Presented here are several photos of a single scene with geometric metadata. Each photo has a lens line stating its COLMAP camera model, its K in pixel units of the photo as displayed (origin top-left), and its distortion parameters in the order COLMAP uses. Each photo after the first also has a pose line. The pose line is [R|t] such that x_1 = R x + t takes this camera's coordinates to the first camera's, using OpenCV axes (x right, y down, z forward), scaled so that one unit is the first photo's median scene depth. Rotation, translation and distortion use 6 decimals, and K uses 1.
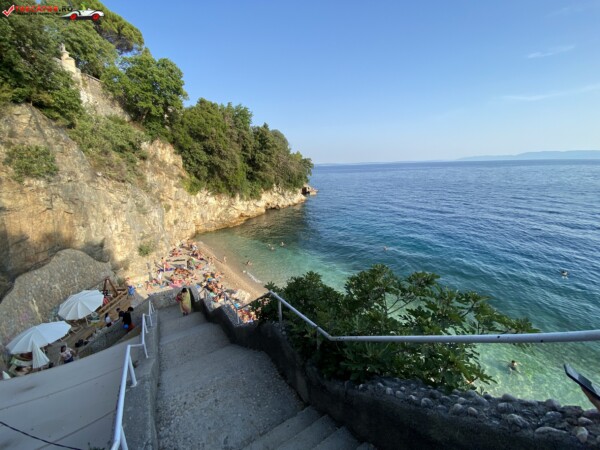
lens RADIAL K [[243.3, 0, 301.4], [0, 243.3, 228.6], [0, 0, 1]] dist [0.004919, -0.014306]
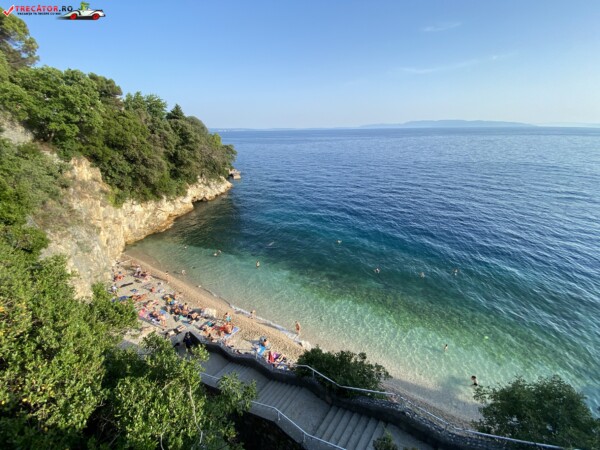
lens RADIAL K [[243.3, 0, 301.0], [0, 243.3, 227.3], [0, 0, 1]] dist [0.004919, -0.014306]
pose [[0.945330, -0.107508, 0.307884, -0.077464], [0.068176, 0.988388, 0.135801, -0.143408], [-0.318909, -0.107386, 0.941682, -0.112639]]
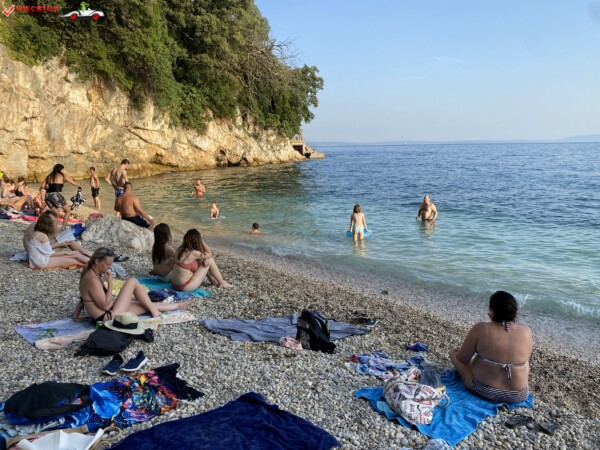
lens RADIAL K [[456.6, 0, 302.3], [0, 456.6, 222.6], [0, 0, 1]] dist [0.035631, -0.037571]
pose [[0.998874, 0.007392, 0.046857, -0.052518], [-0.003316, 0.996248, -0.086476, 0.161436], [-0.047320, 0.086223, 0.995151, 0.306882]]
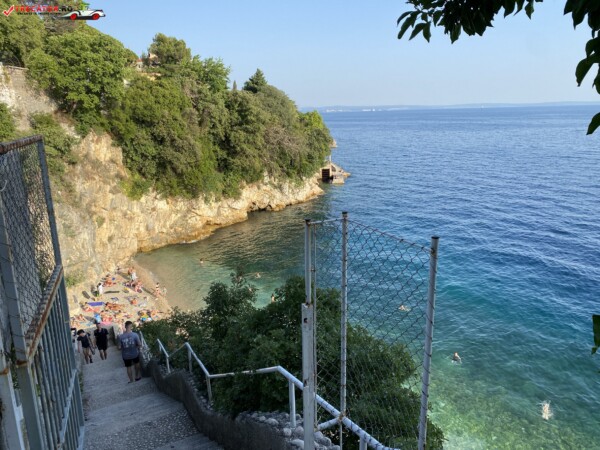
lens RADIAL K [[456.6, 0, 304.4], [0, 456.6, 222.6], [0, 0, 1]] dist [0.035631, -0.037571]
pose [[0.995063, 0.029959, -0.094613, 0.186533], [-0.030855, 0.999492, -0.008017, -0.074691], [0.094325, 0.010897, 0.995482, -0.312432]]
